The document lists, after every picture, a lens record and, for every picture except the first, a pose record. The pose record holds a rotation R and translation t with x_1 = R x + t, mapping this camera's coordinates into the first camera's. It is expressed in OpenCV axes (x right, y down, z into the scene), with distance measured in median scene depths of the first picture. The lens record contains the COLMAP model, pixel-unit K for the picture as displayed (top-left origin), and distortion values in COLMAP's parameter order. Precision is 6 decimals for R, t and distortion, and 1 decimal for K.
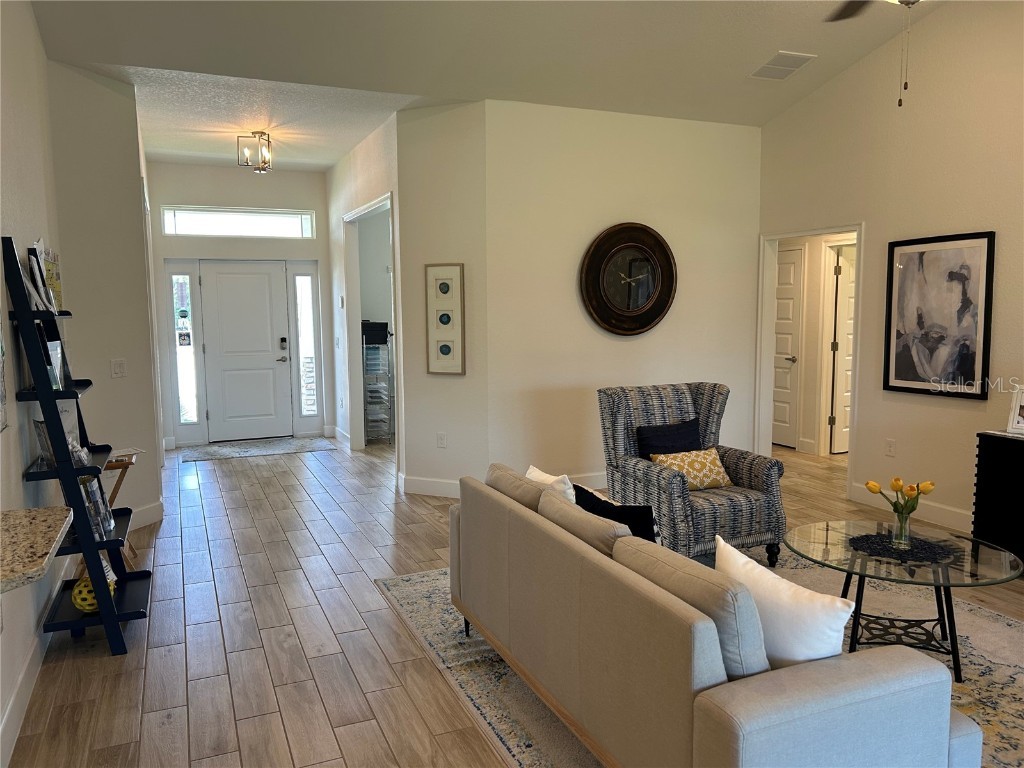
lens RADIAL K [[757.5, 0, 516.7], [0, 757.5, 384.5], [0, 0, 1]] dist [0.070162, -0.085156]
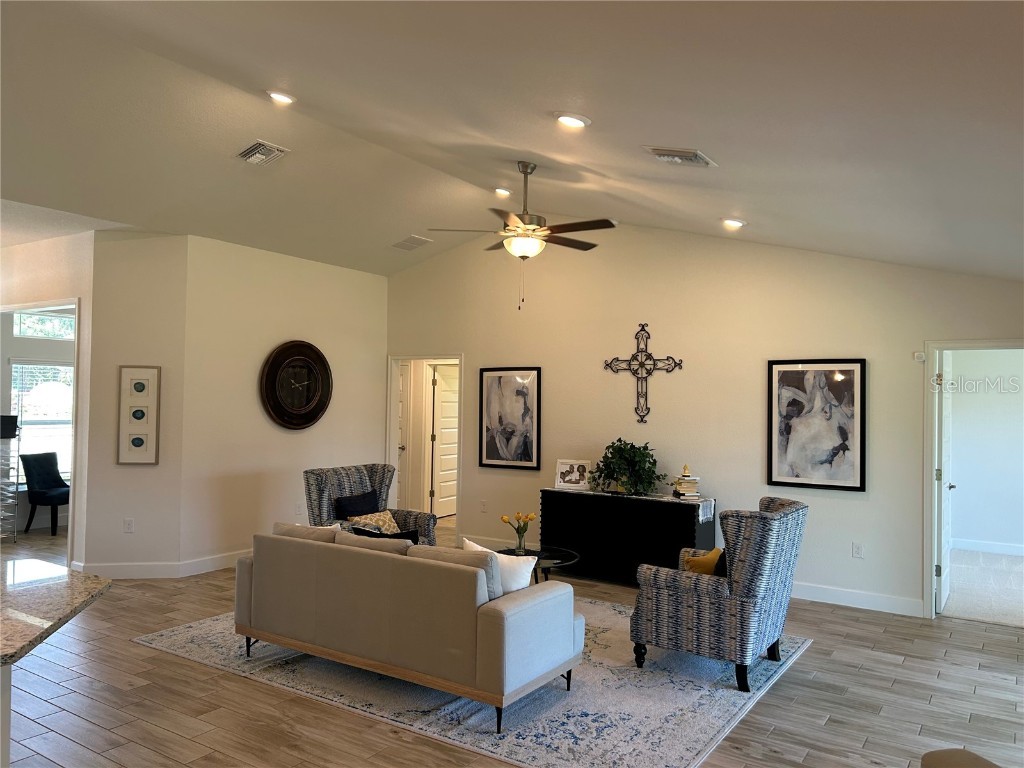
lens RADIAL K [[757.5, 0, 516.7], [0, 757.5, 384.5], [0, 0, 1]] dist [0.070162, -0.085156]
pose [[0.831721, 0.034194, 0.554139, -0.300887], [0.033241, 0.993244, -0.111183, 0.015836], [-0.554197, 0.110894, 0.824965, -0.287895]]
